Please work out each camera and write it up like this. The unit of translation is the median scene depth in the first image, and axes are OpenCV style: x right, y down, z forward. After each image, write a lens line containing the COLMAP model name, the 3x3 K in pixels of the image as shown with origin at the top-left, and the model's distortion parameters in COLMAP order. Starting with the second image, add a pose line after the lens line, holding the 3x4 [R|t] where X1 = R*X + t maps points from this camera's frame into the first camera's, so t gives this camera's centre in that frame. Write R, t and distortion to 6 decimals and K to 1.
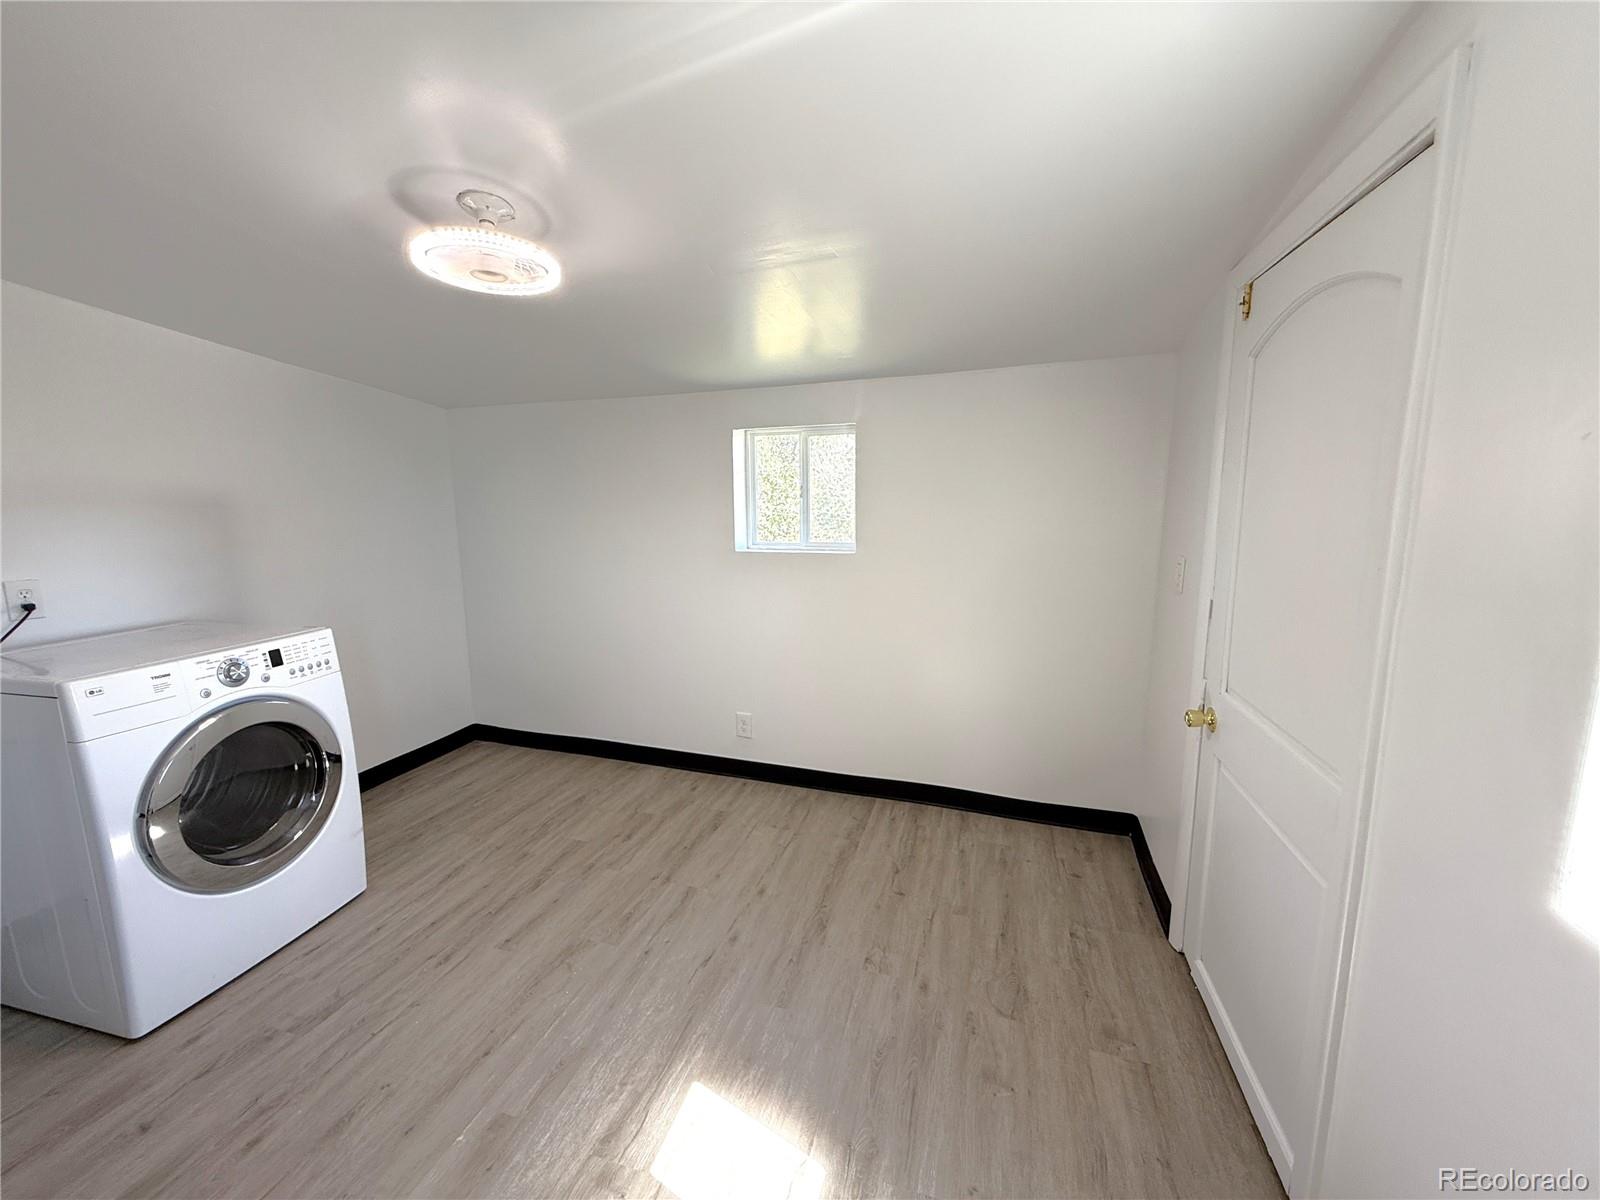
lens RADIAL K [[637.6, 0, 803.8], [0, 637.6, 599.2], [0, 0, 1]] dist [-0.000760, -0.000022]
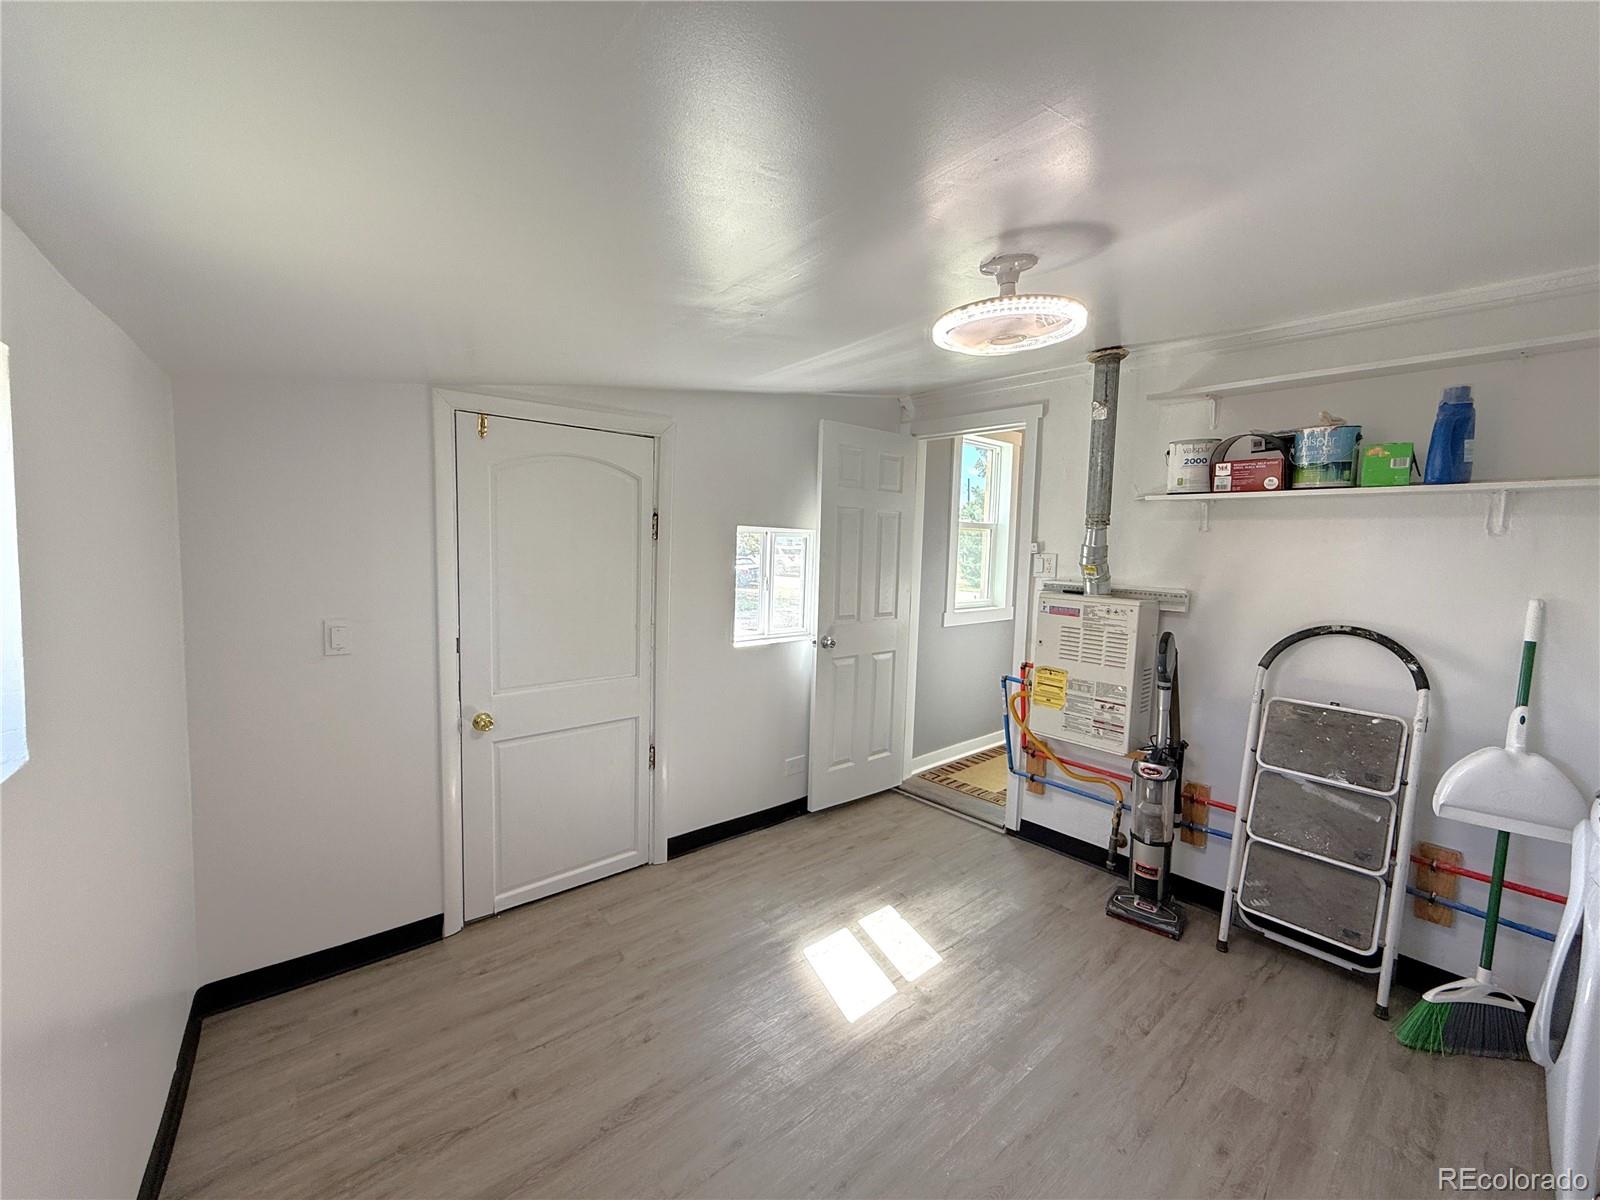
lens RADIAL K [[637.6, 0, 798.5], [0, 637.6, 600.1], [0, 0, 1]] dist [-0.000760, -0.000022]
pose [[-0.834239, -0.056005, 0.548551, -0.655651], [0.075813, 0.973731, 0.214711, -0.303383], [-0.546166, 0.220707, -0.808078, 1.699123]]
